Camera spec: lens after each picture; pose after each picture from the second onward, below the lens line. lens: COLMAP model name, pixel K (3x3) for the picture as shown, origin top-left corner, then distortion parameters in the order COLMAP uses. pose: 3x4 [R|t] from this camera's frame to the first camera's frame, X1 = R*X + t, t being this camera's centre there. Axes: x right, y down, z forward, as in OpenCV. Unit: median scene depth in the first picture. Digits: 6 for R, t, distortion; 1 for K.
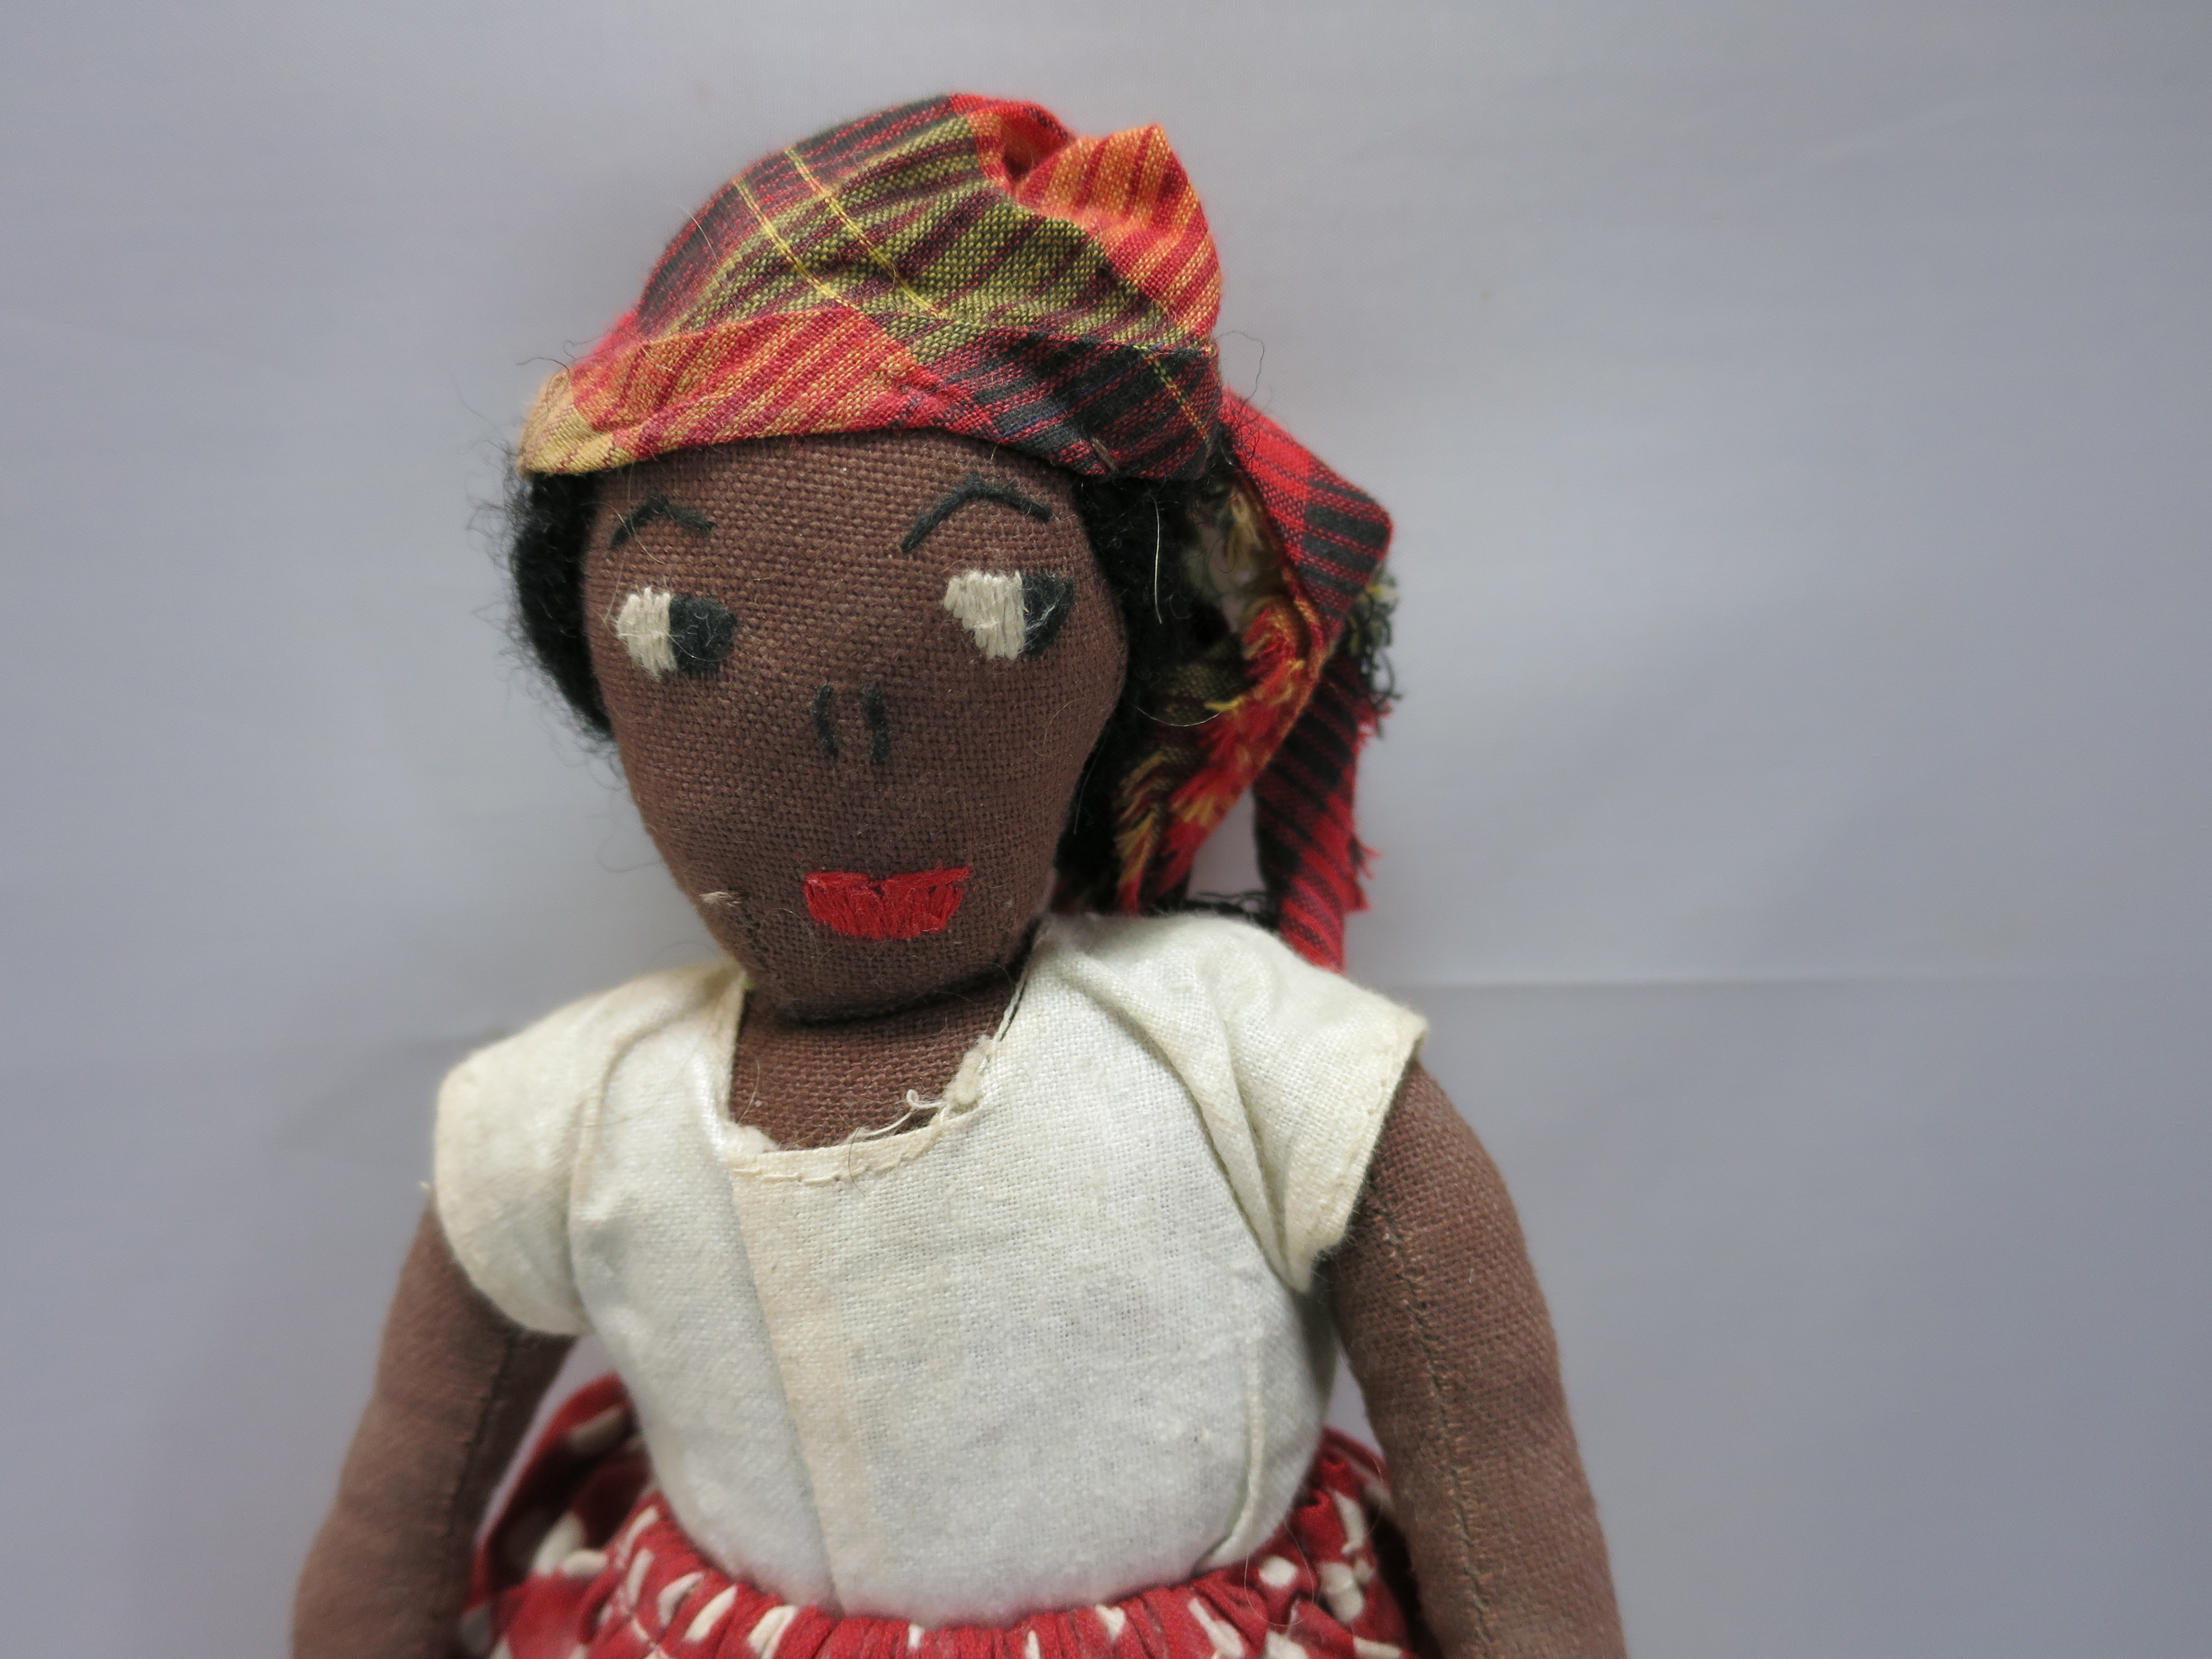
lens RADIAL K [[1571.8, 0, 1106.0], [0, 1571.8, 829.5], [0, 0, 1]] dist [-0.059373, 0.000451]
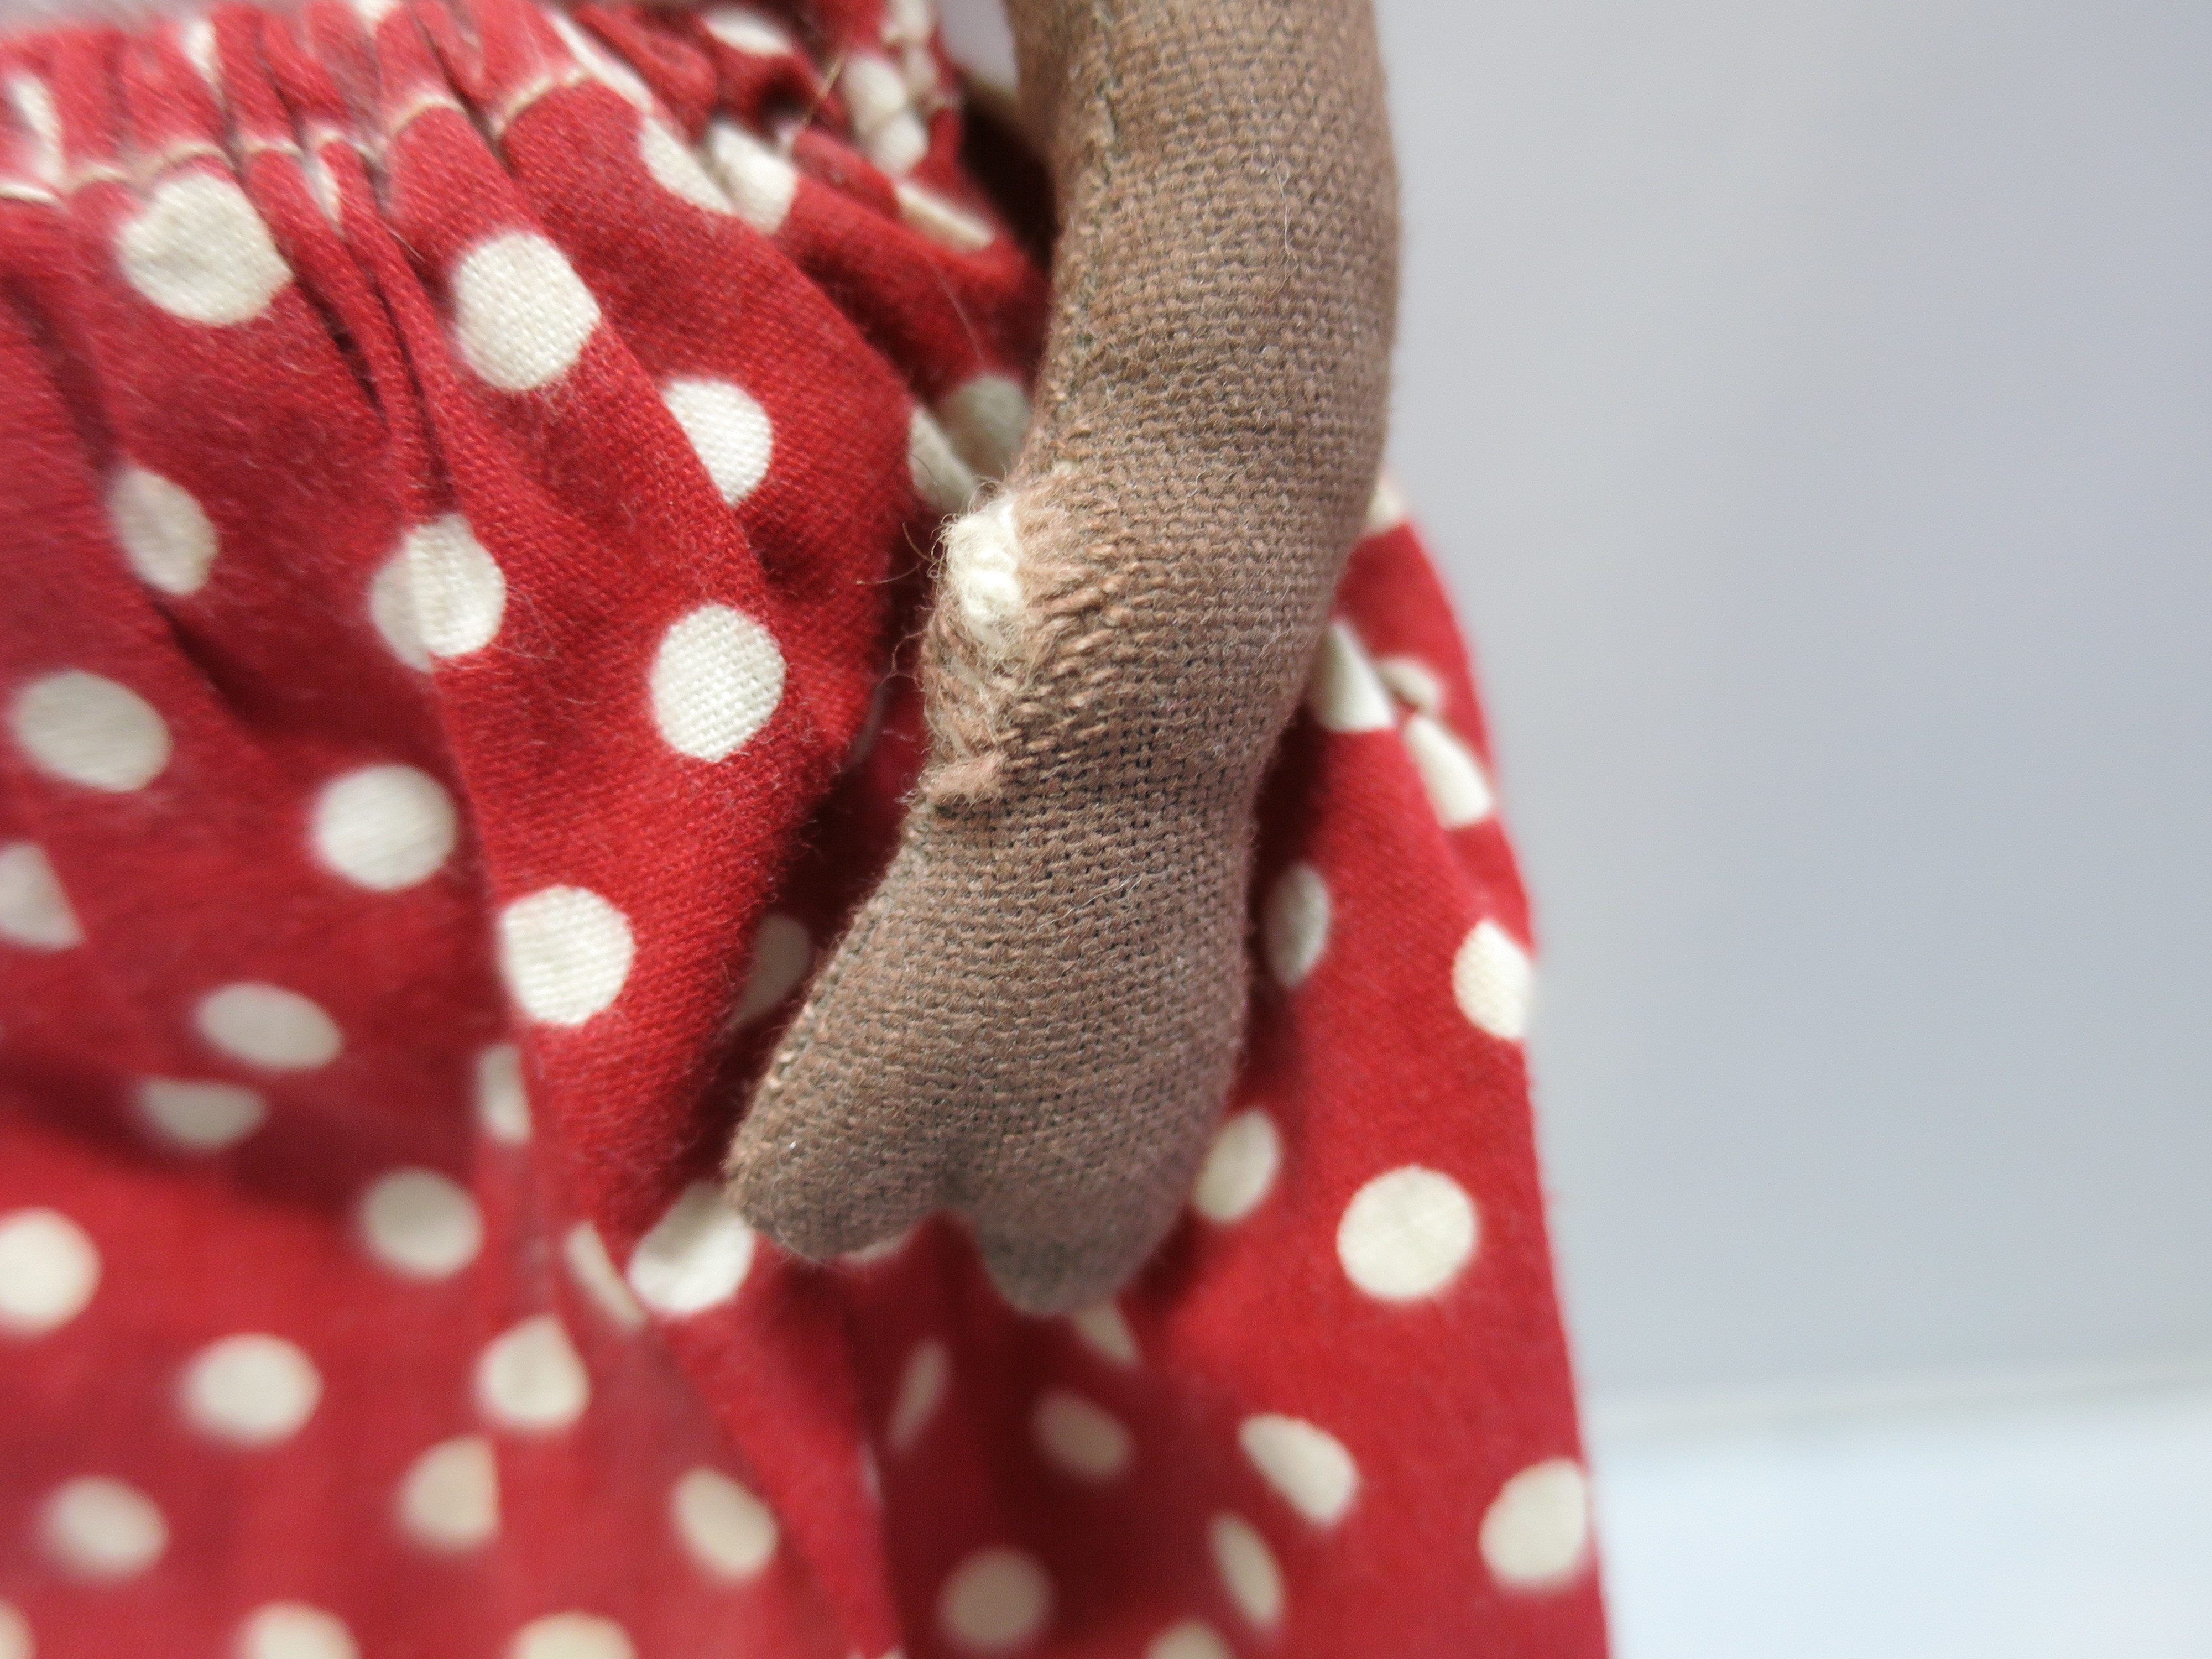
lens RADIAL K [[1571.8, 0, 1106.0], [0, 1571.8, 829.5], [0, 0, 1]] dist [-0.059373, 0.000451]
pose [[0.997912, 0.016552, 0.062427, 0.212675], [-0.029955, 0.974964, 0.220336, 0.650479], [-0.057217, -0.221746, 0.973424, 0.441884]]
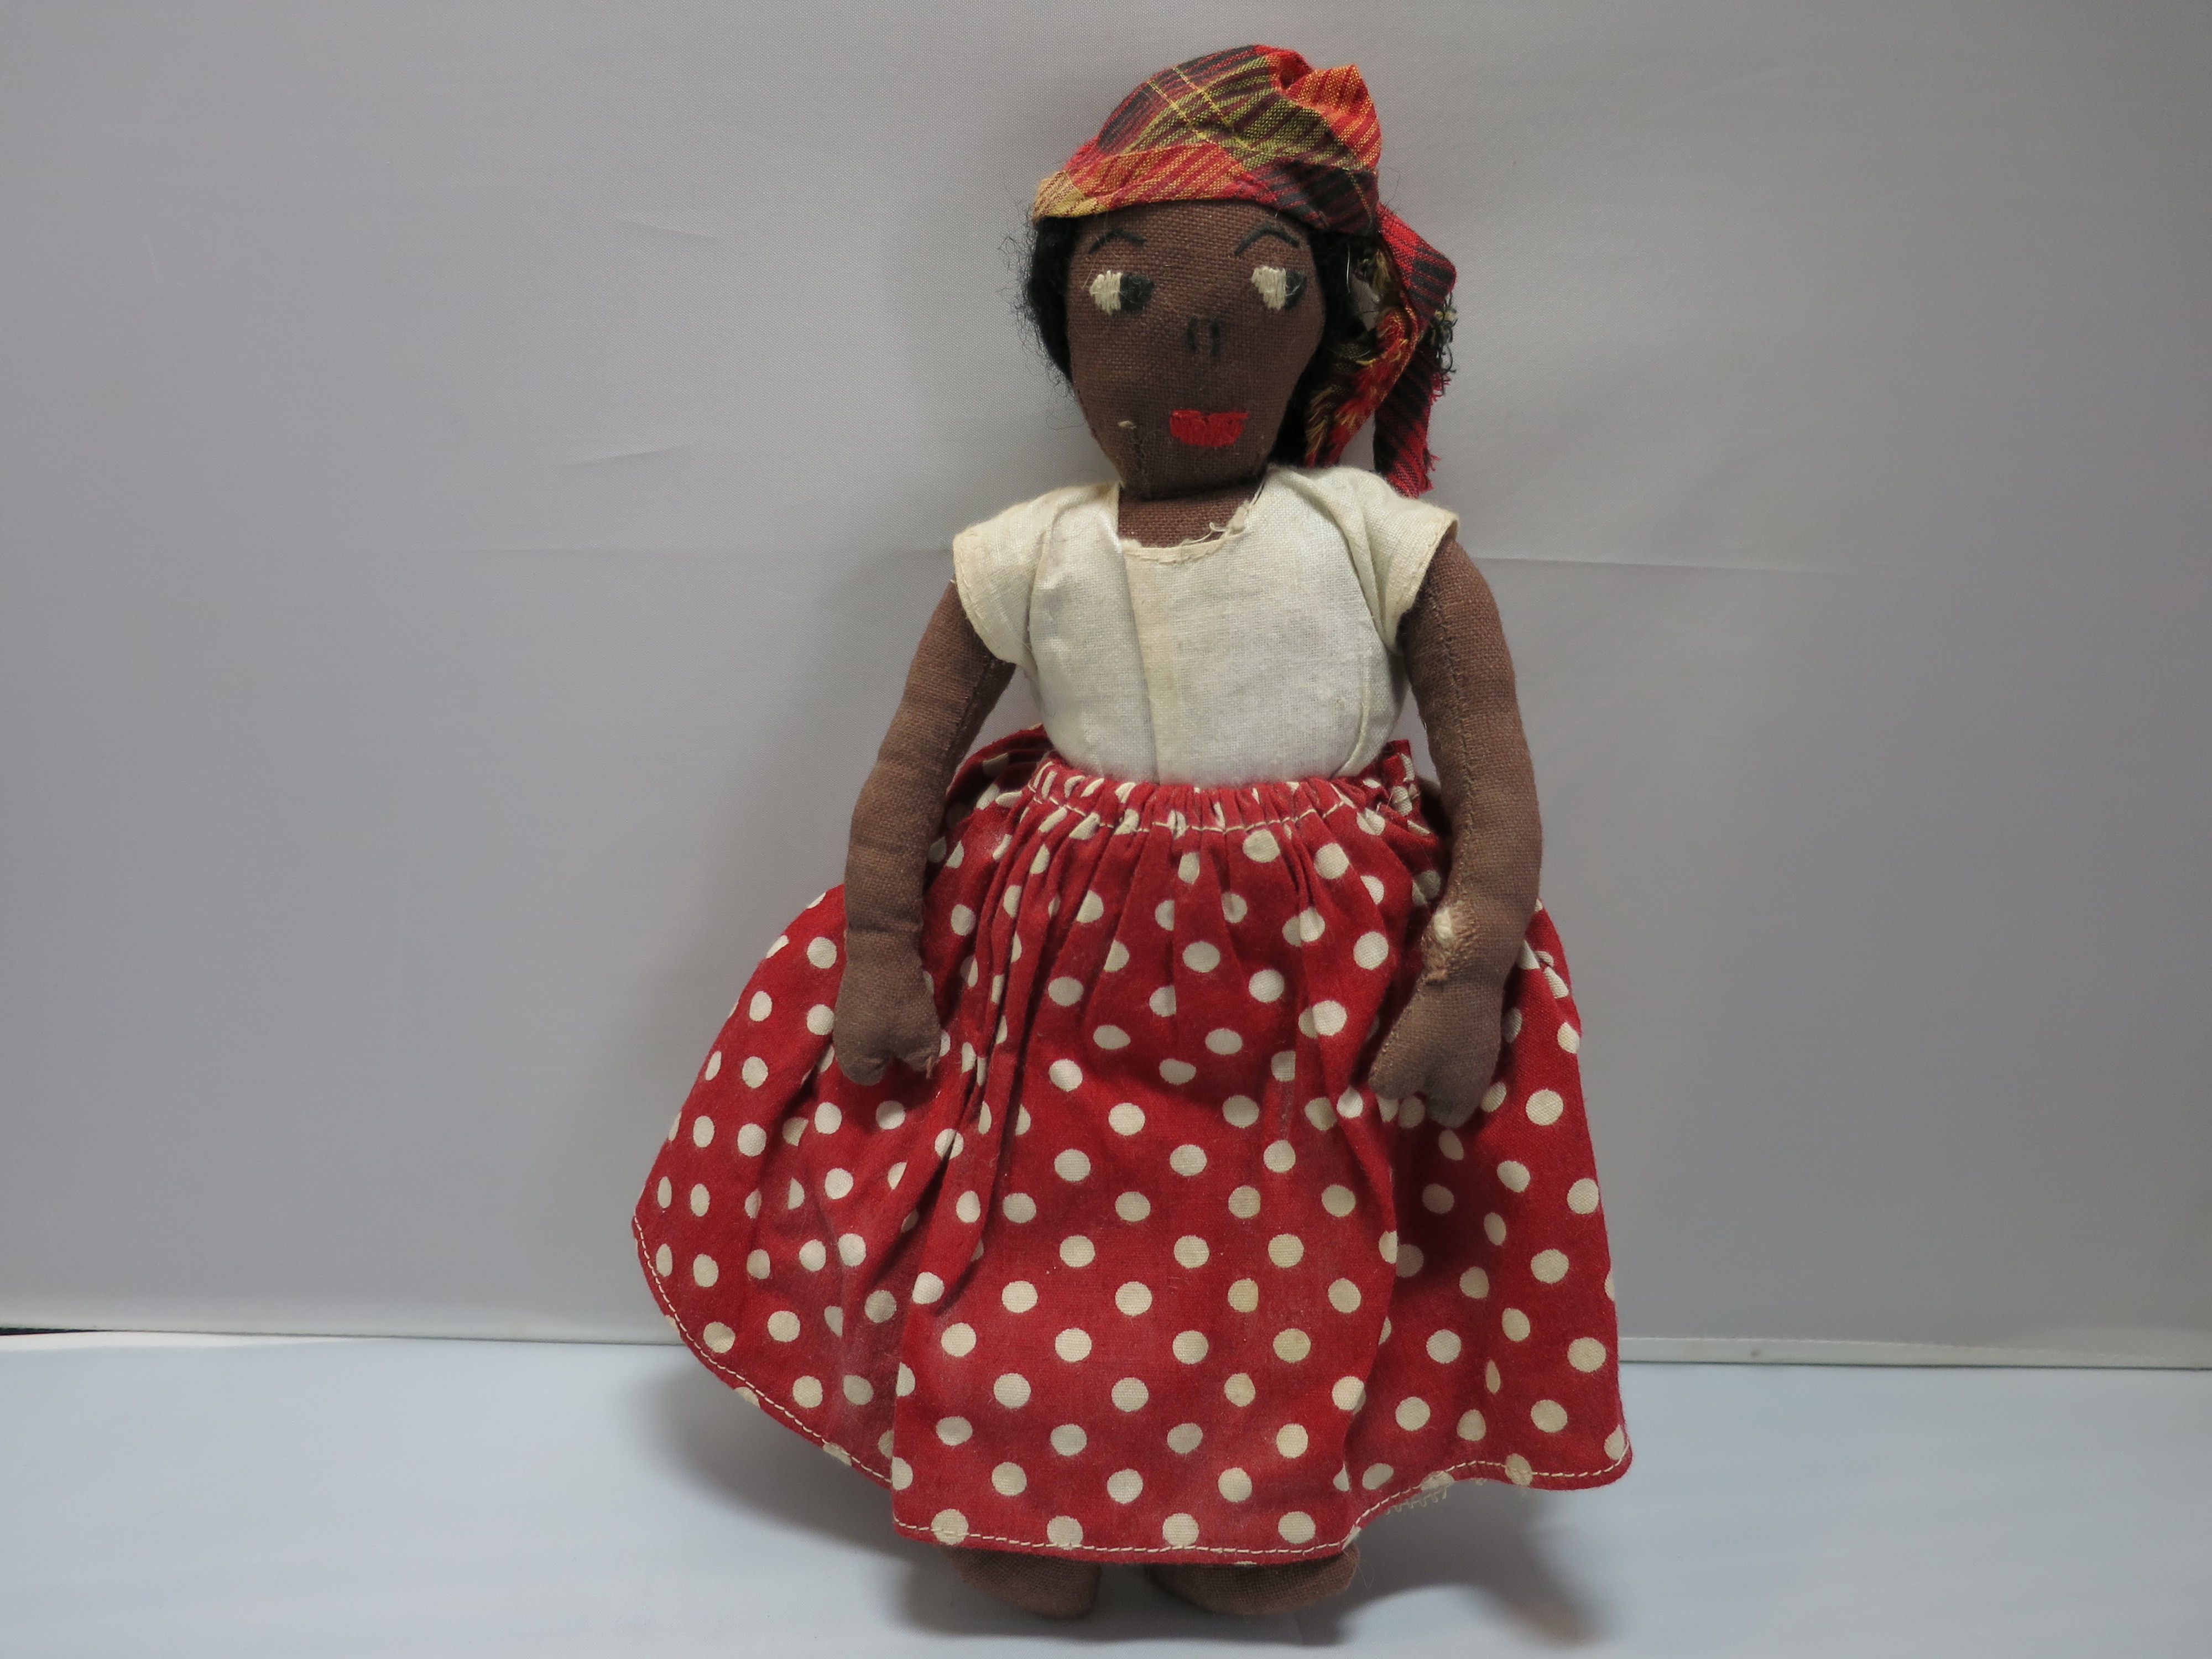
lens RADIAL K [[1571.8, 0, 1106.0], [0, 1571.8, 829.5], [0, 0, 1]] dist [-0.059373, 0.000451]
pose [[0.998187, 0.053848, -0.026909, -0.185645], [-0.052503, 0.997447, 0.048410, 0.478925], [0.029448, -0.046909, 0.998465, -1.113164]]
